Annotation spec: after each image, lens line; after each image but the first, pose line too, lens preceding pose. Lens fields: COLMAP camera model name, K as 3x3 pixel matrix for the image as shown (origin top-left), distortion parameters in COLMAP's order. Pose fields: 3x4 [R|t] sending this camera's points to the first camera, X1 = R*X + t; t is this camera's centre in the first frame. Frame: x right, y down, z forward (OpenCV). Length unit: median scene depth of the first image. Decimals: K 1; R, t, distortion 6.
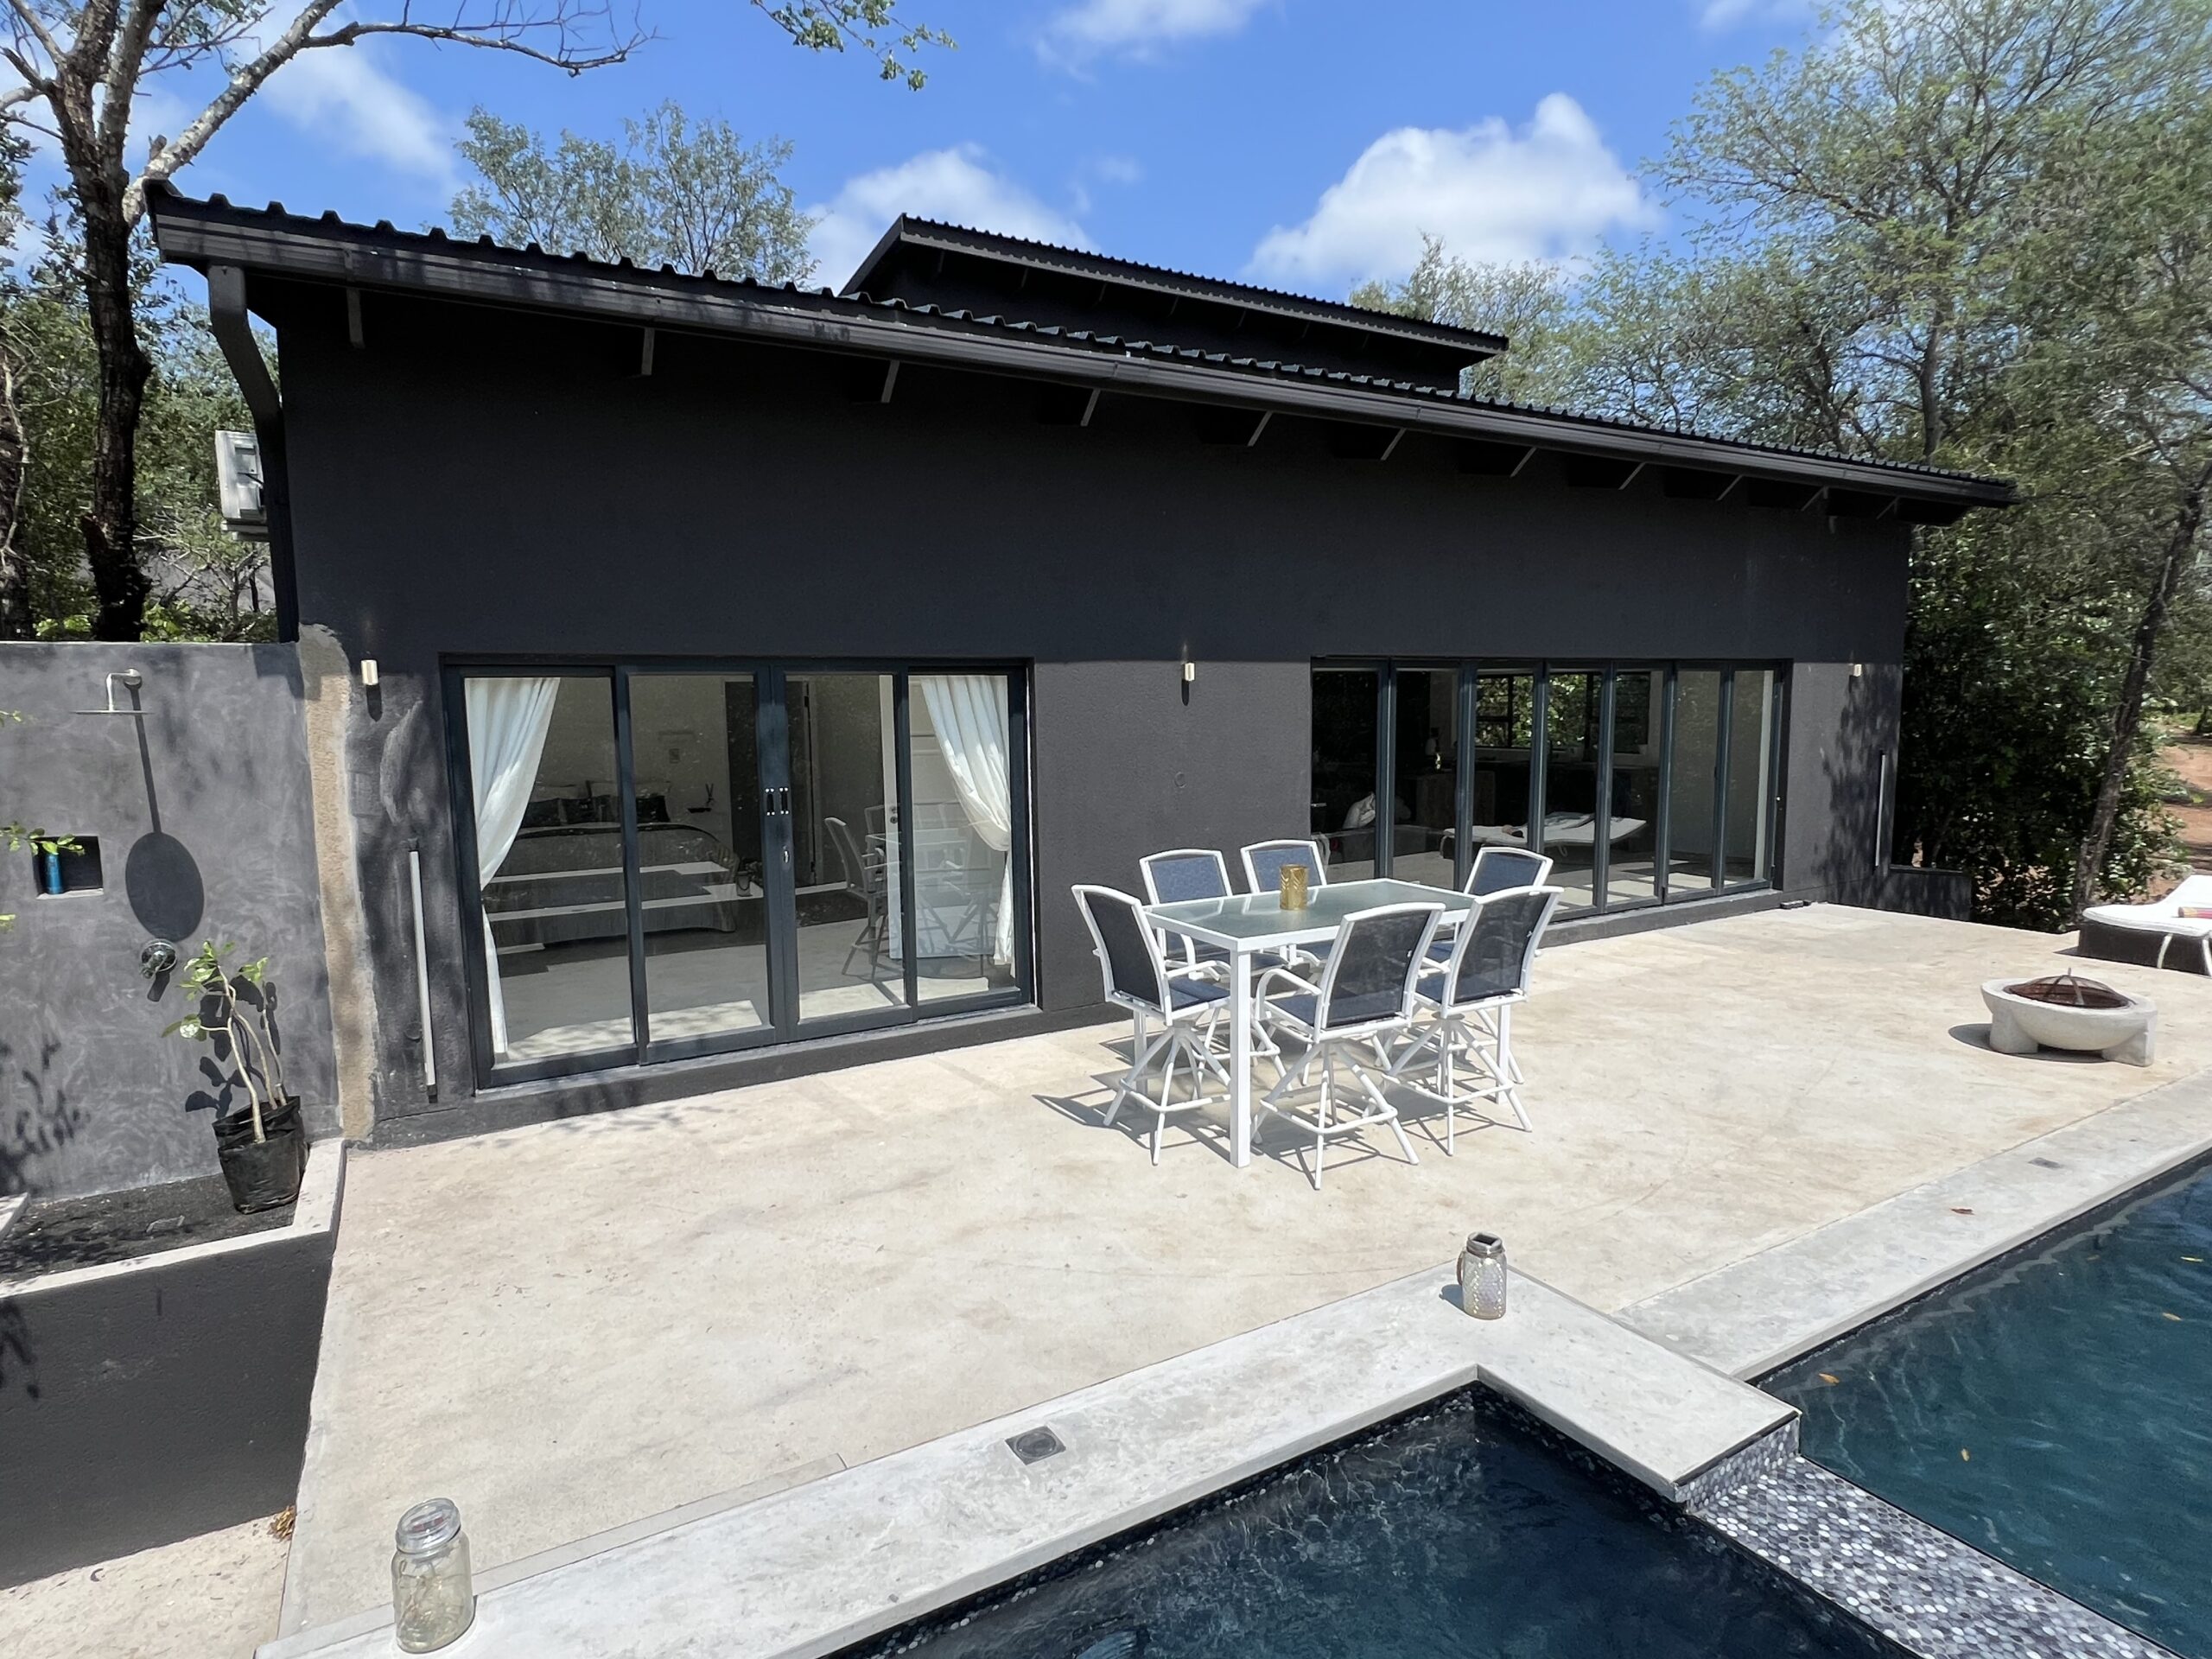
lens RADIAL K [[1170.4, 0, 1106.0], [0, 1170.4, 829.5], [0, 0, 1]] dist [0.000074, -0.000004]
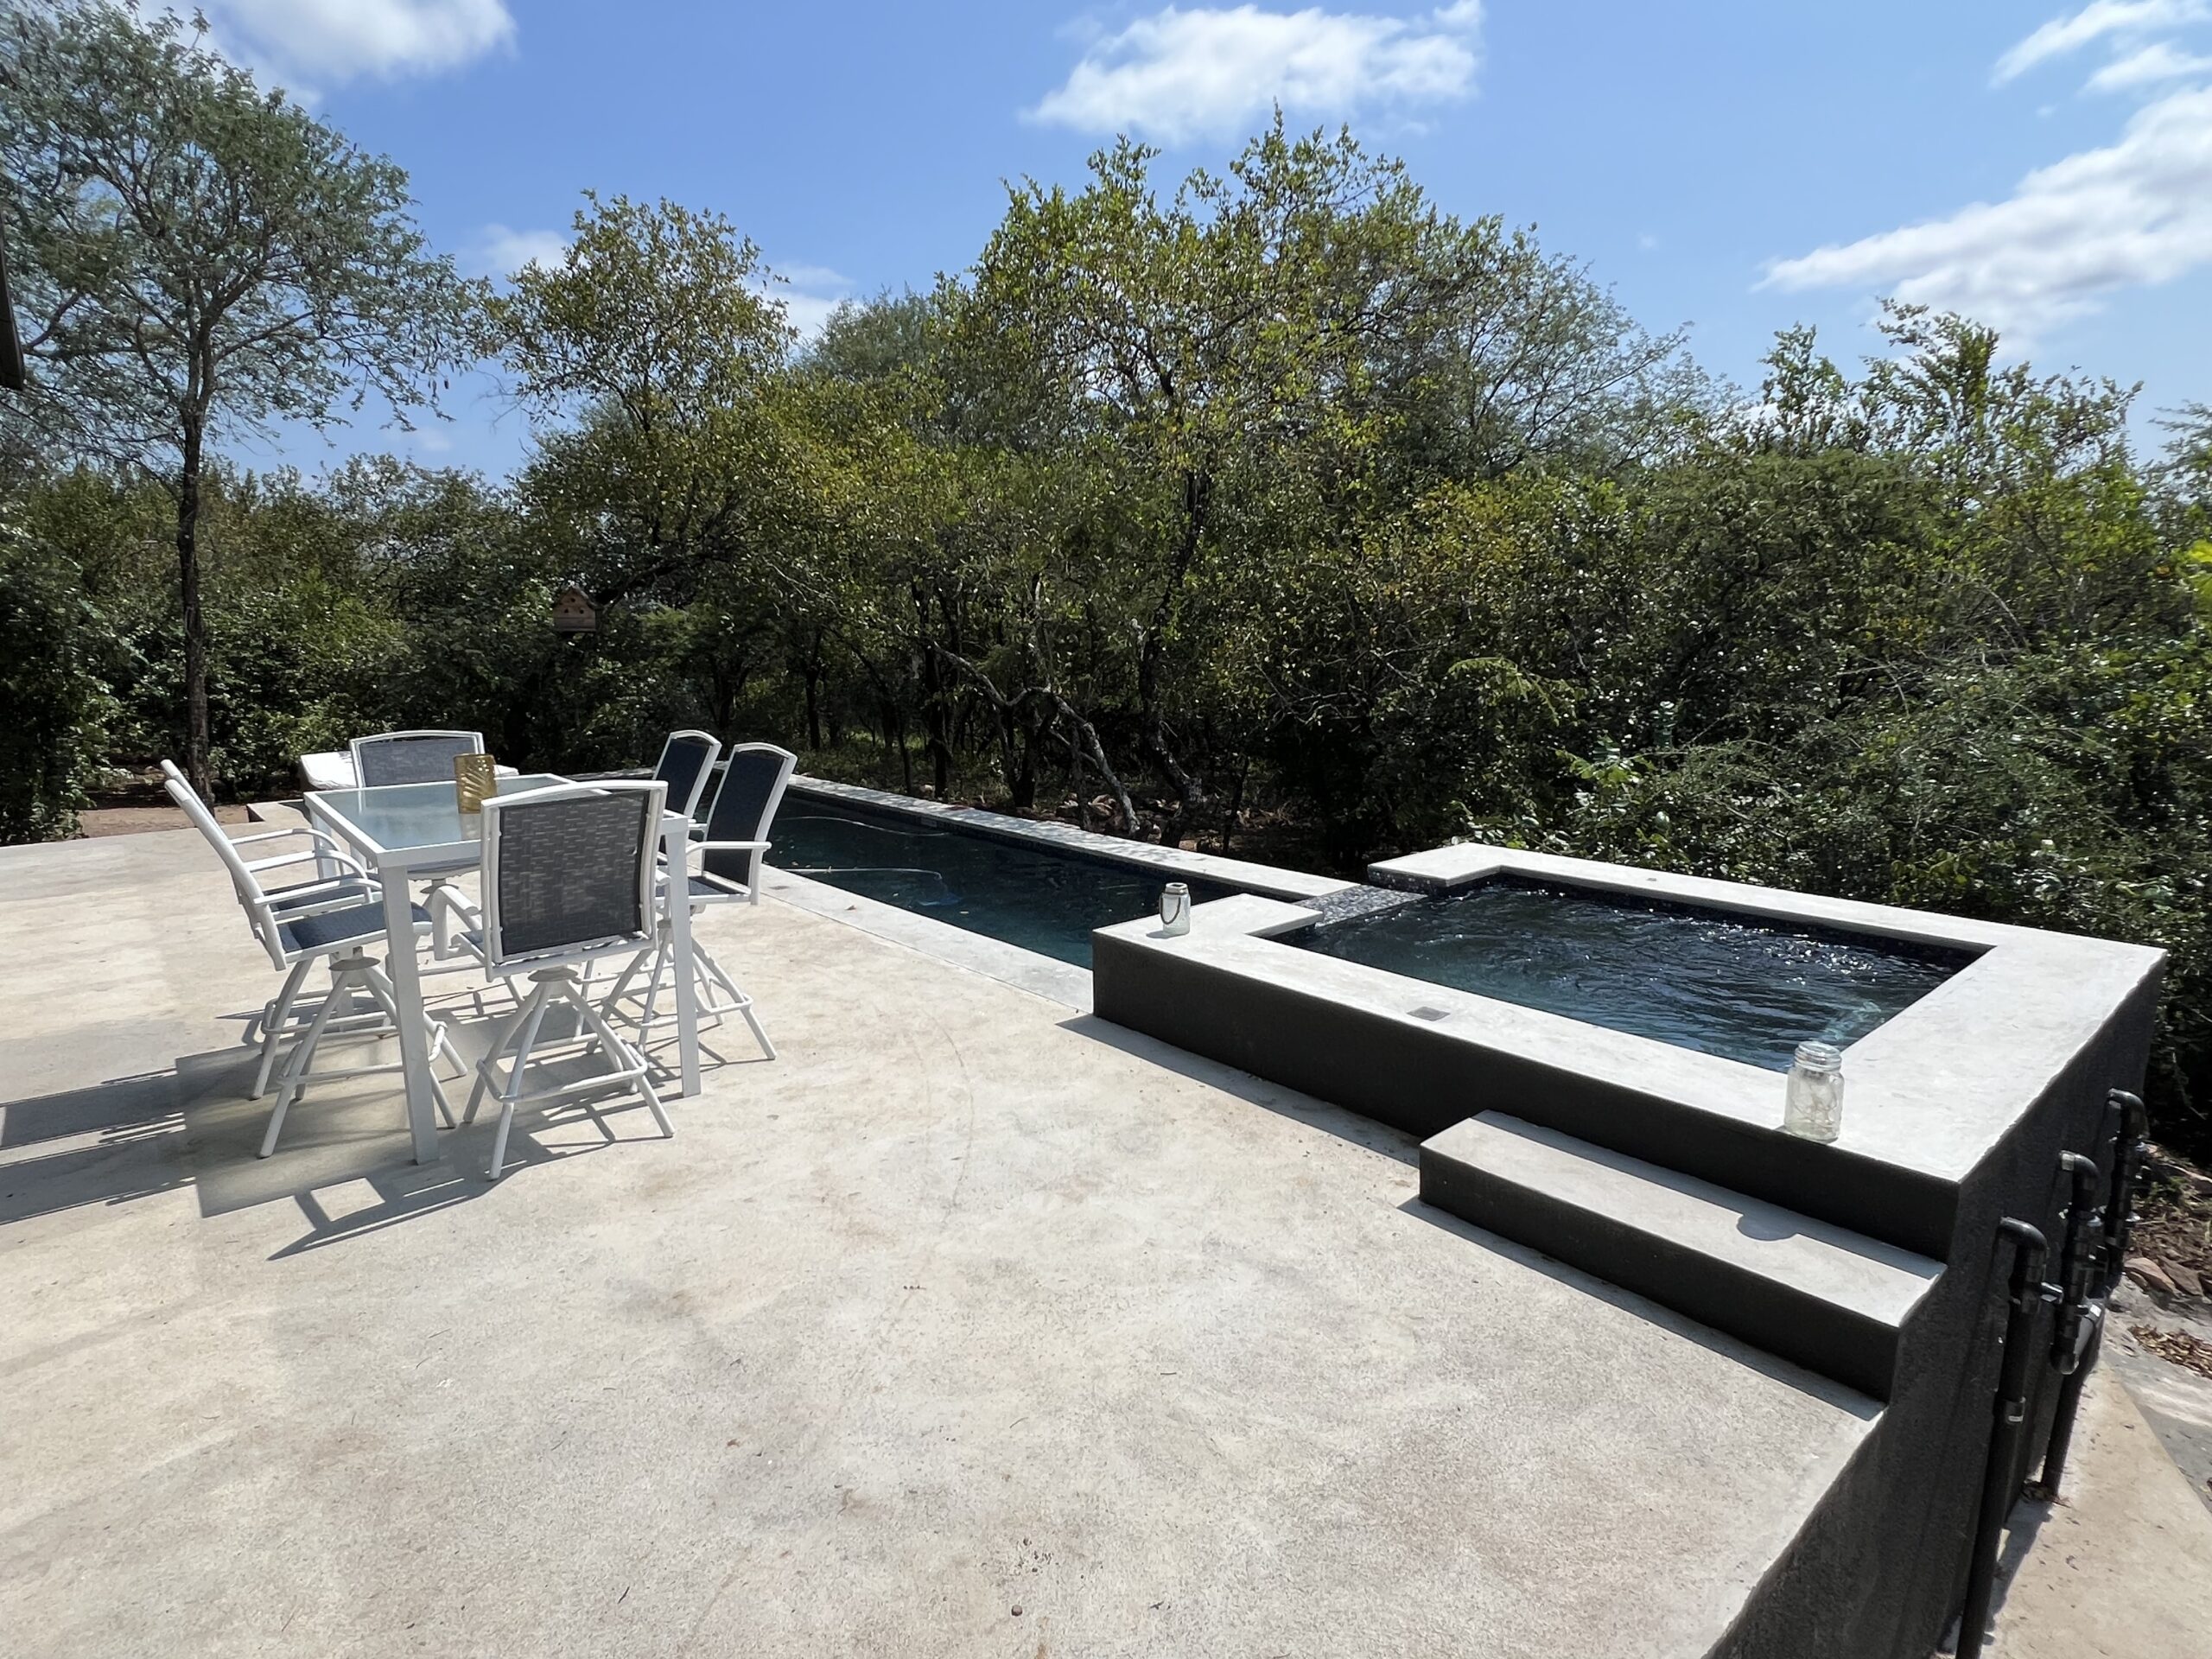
lens RADIAL K [[1170.4, 0, 1106.0], [0, 1170.4, 829.5], [0, 0, 1]] dist [0.000074, -0.000004]
pose [[-0.185076, -0.158403, 0.969874, -0.655161], [0.122069, 0.975575, 0.182628, -0.007090], [-0.975113, 0.152192, -0.161219, 0.760776]]
